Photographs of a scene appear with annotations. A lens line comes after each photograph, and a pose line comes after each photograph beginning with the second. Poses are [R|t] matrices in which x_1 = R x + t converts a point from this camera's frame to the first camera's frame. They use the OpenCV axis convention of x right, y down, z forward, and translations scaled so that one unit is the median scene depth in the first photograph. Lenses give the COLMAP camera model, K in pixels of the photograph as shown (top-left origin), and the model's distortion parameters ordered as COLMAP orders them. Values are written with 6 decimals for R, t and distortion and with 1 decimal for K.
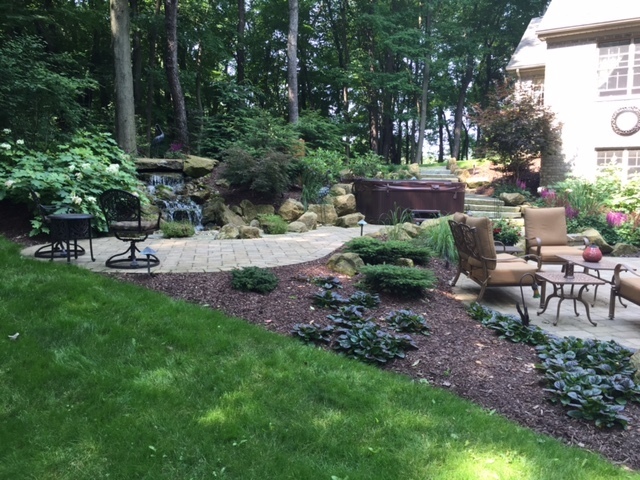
lens RADIAL K [[550.1, 0, 322.8], [0, 550.1, 239.6], [0, 0, 1]] dist [0.049928, -0.047251]
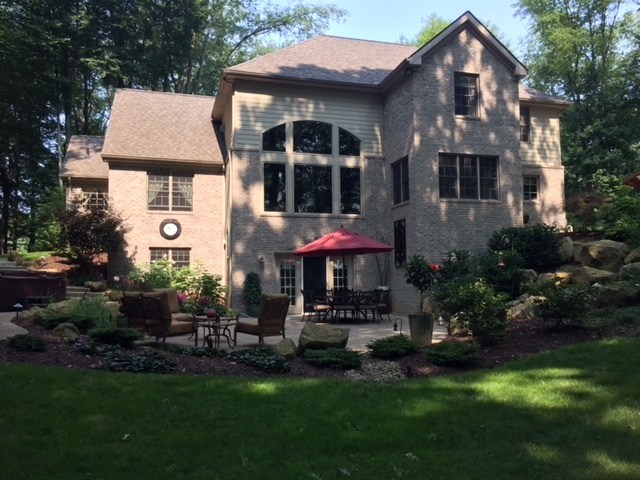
lens RADIAL K [[550.1, 0, 322.8], [0, 550.1, 238.8], [0, 0, 1]] dist [0.049928, -0.047251]
pose [[0.630293, 0.046753, 0.774948, -0.303387], [0.085729, 0.987889, -0.129326, 0.024799], [-0.771609, 0.147949, 0.618652, -0.160753]]
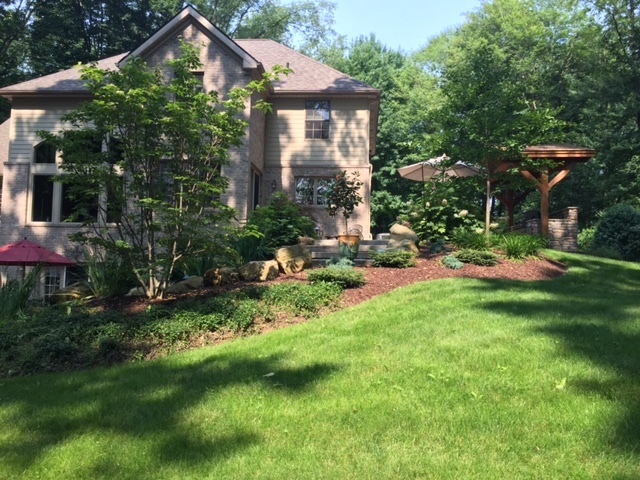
lens RADIAL K [[550.1, 0, 319.7], [0, 550.1, 242.4], [0, 0, 1]] dist [0.049928, -0.047251]
pose [[0.865685, 0.042396, 0.498790, 0.595036], [0.031049, 0.989941, -0.138030, 0.046138], [-0.499625, 0.134977, 0.855661, -0.820999]]
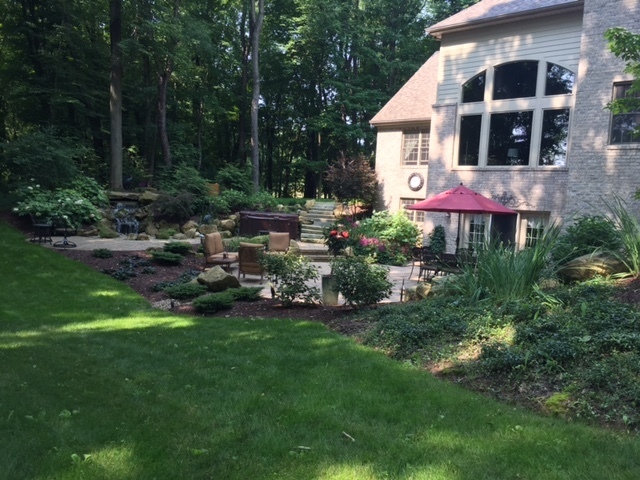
lens RADIAL K [[550.1, 0, 326.6], [0, 550.1, 244.1], [0, 0, 1]] dist [0.049928, -0.047251]
pose [[0.993631, 0.053150, -0.099363, 0.486762], [-0.055395, 0.998265, -0.019976, 0.009317], [0.098129, 0.025353, 0.994851, -0.610625]]
